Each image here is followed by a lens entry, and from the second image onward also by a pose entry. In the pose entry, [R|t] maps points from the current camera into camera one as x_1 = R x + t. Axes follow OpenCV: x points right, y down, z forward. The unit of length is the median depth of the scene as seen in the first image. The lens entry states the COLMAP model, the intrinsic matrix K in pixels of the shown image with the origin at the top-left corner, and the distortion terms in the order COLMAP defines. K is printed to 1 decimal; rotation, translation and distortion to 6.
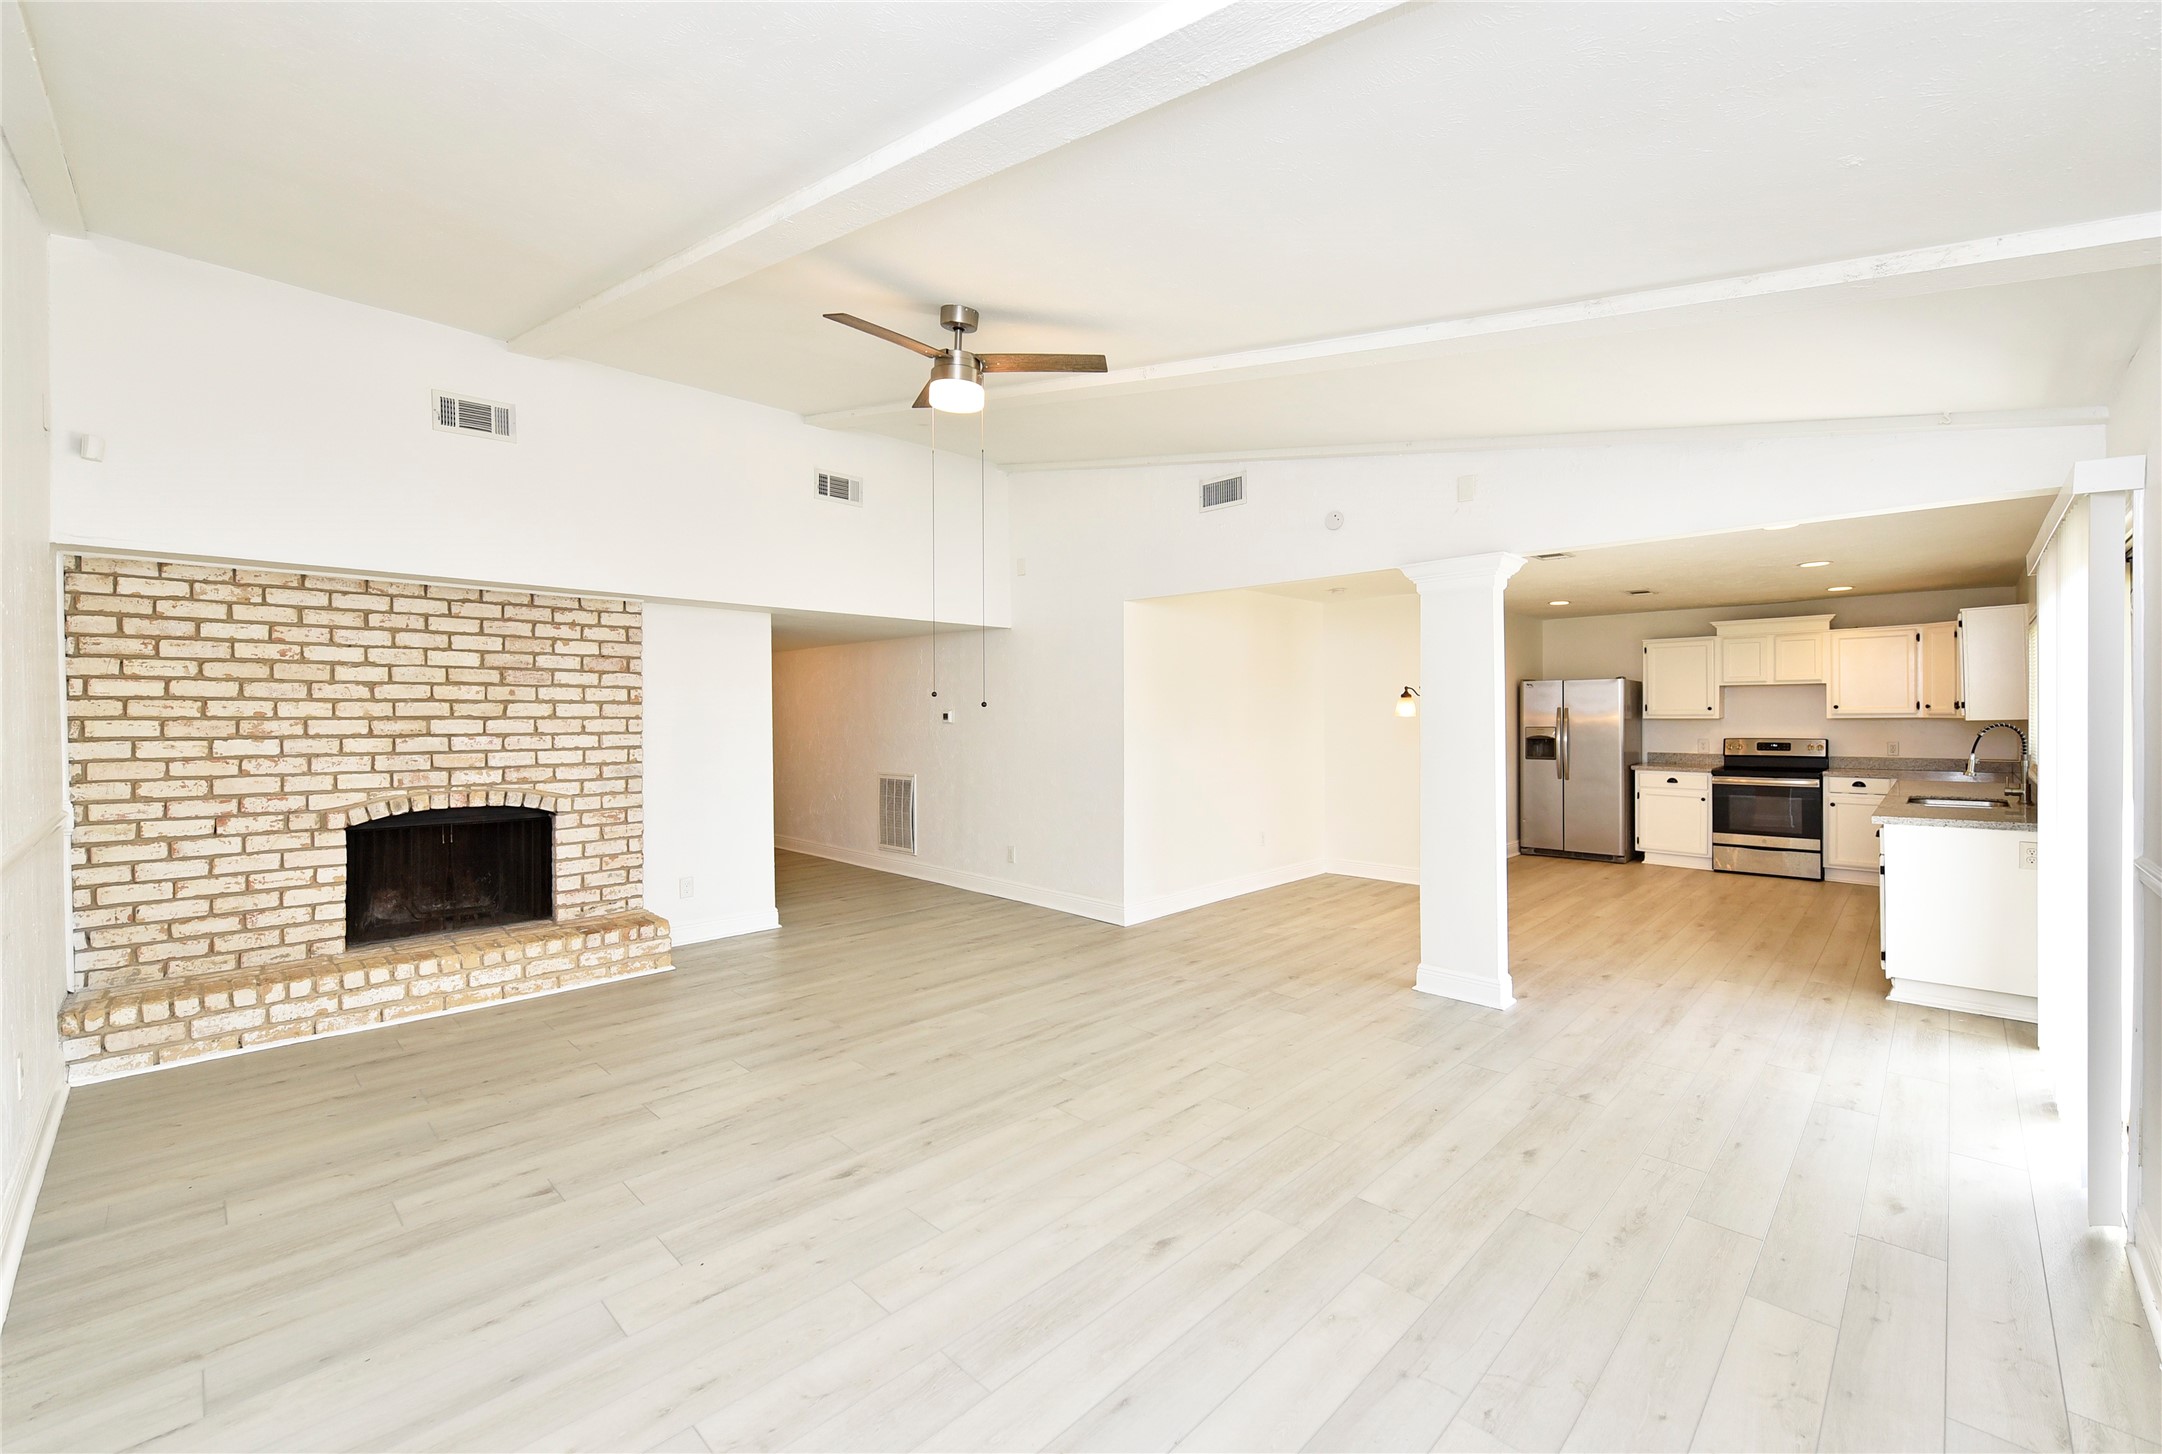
lens RADIAL K [[886.4, 0, 1083.1], [0, 886.4, 715.5], [0, 0, 1]] dist [0.001837, -0.003590]
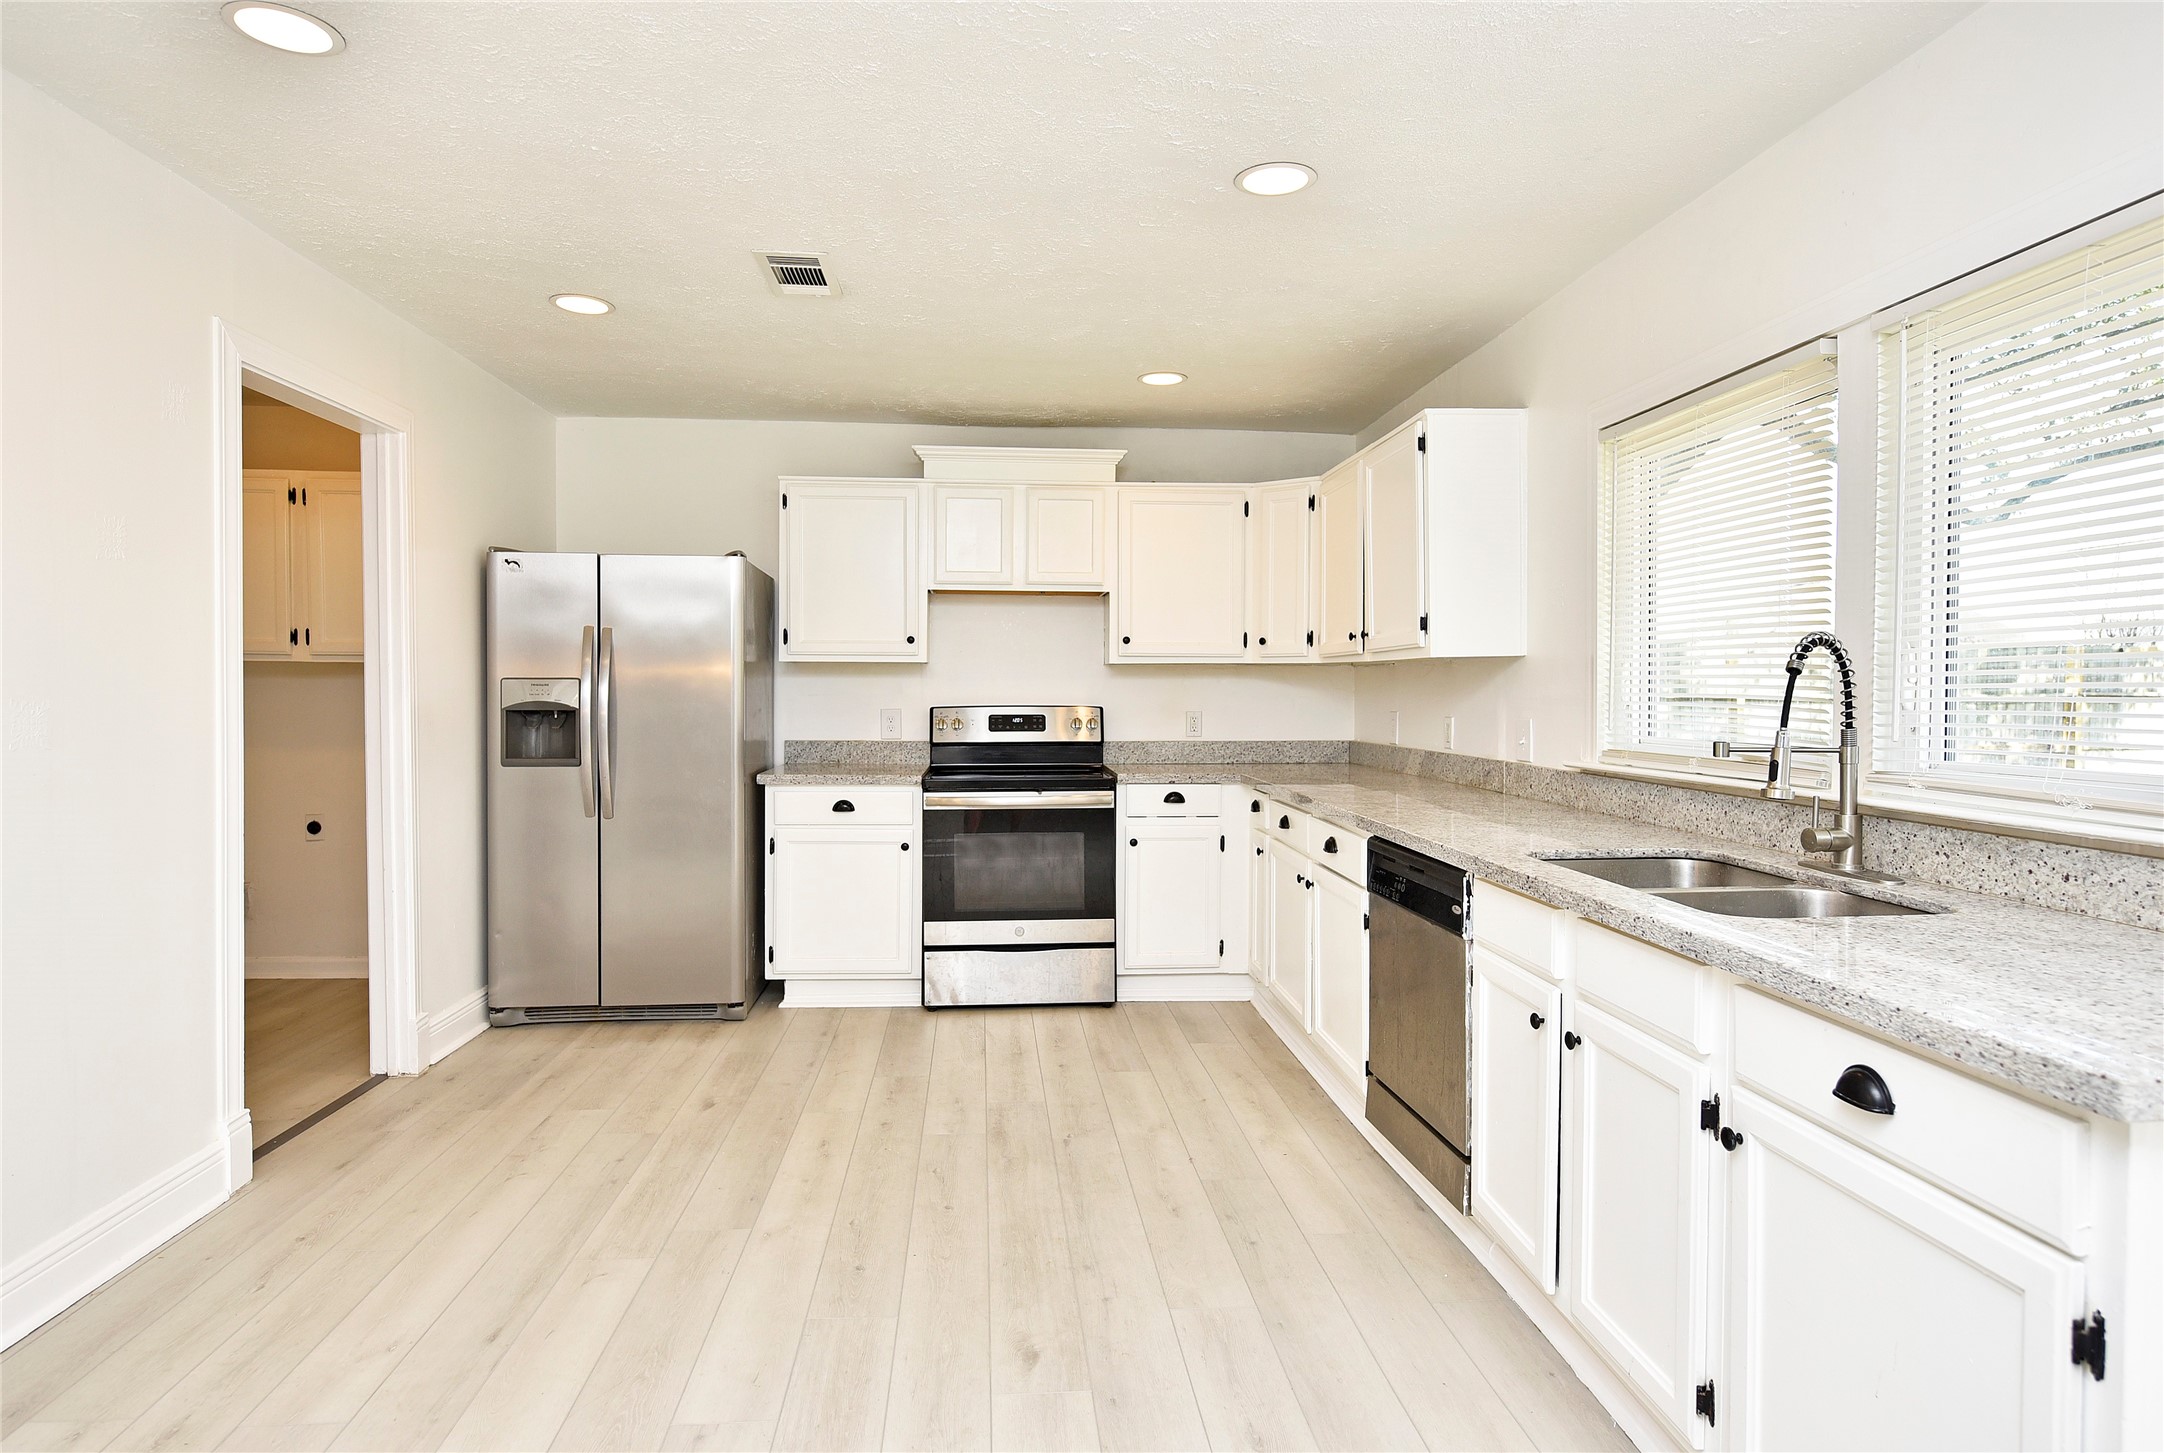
lens RADIAL K [[1208.6, 0, 1087.1], [0, 1208.6, 715.8], [0, 0, 1]] dist [-0.003112, -0.003777]
pose [[0.653084, -0.007090, 0.757252, 0.503973], [-0.008758, 0.999819, 0.016914, 0.031998], [-0.757235, -0.017678, 0.652903, 0.887410]]
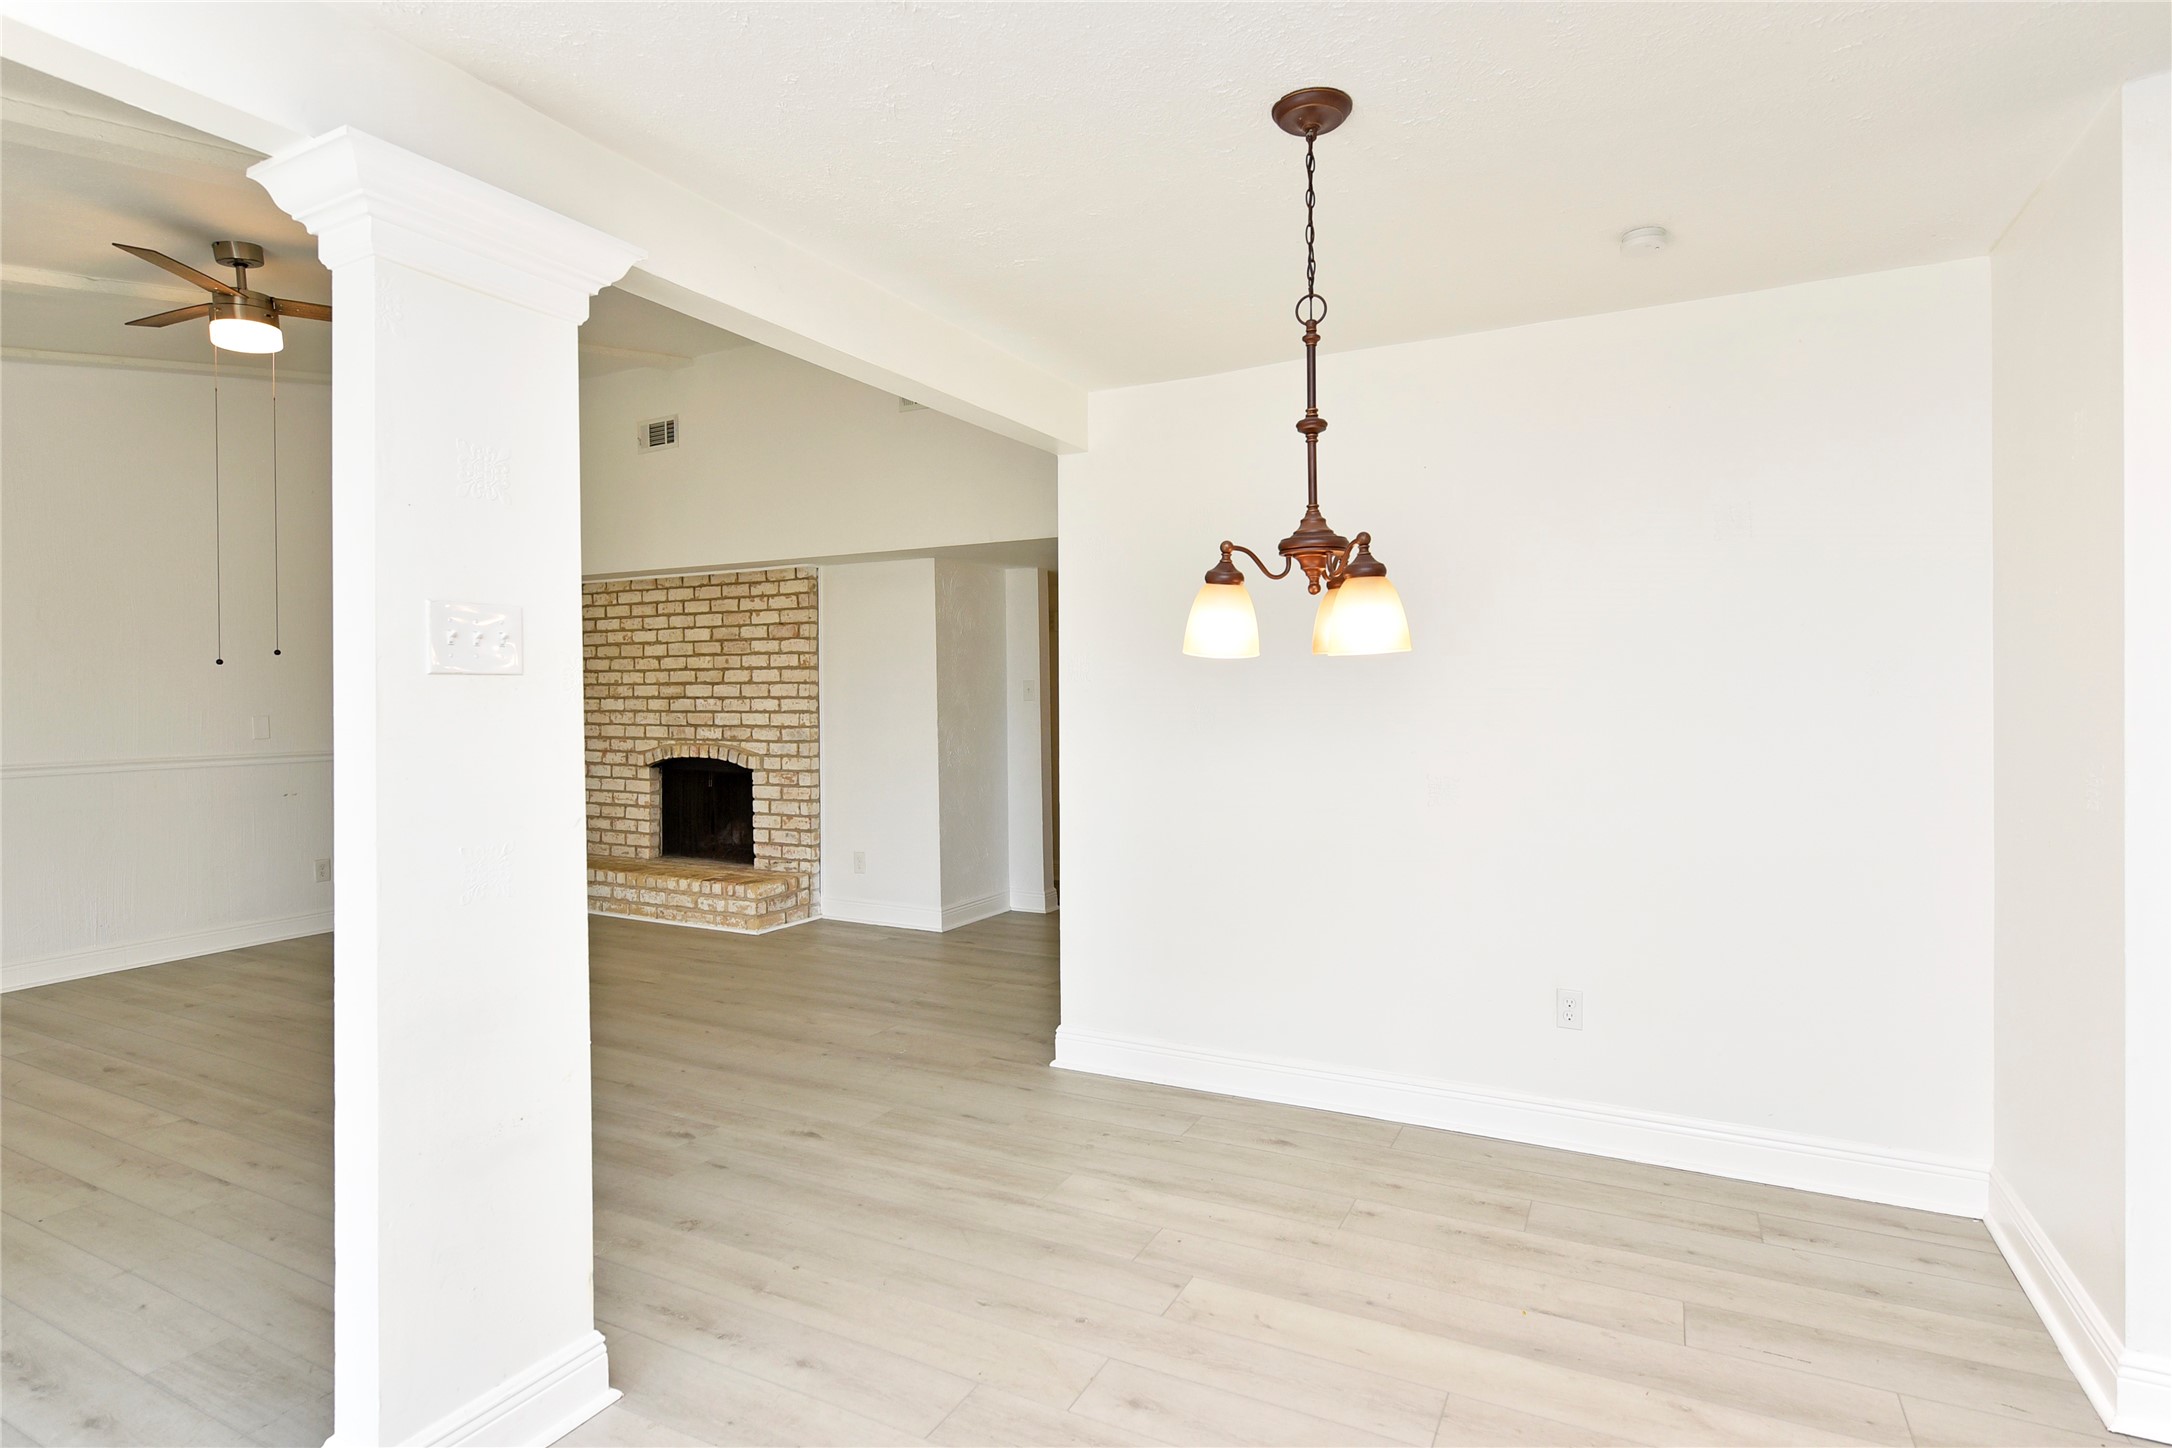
lens RADIAL K [[1091.1, 0, 1094.9], [0, 1091.1, 705.8], [0, 0, 1]] dist [0.005229, -0.003530]
pose [[0.299059, 0.012087, -0.954158, 0.831787], [0.004955, 0.999887, 0.014220, 0.013818], [0.954222, -0.008981, 0.298965, 1.013390]]
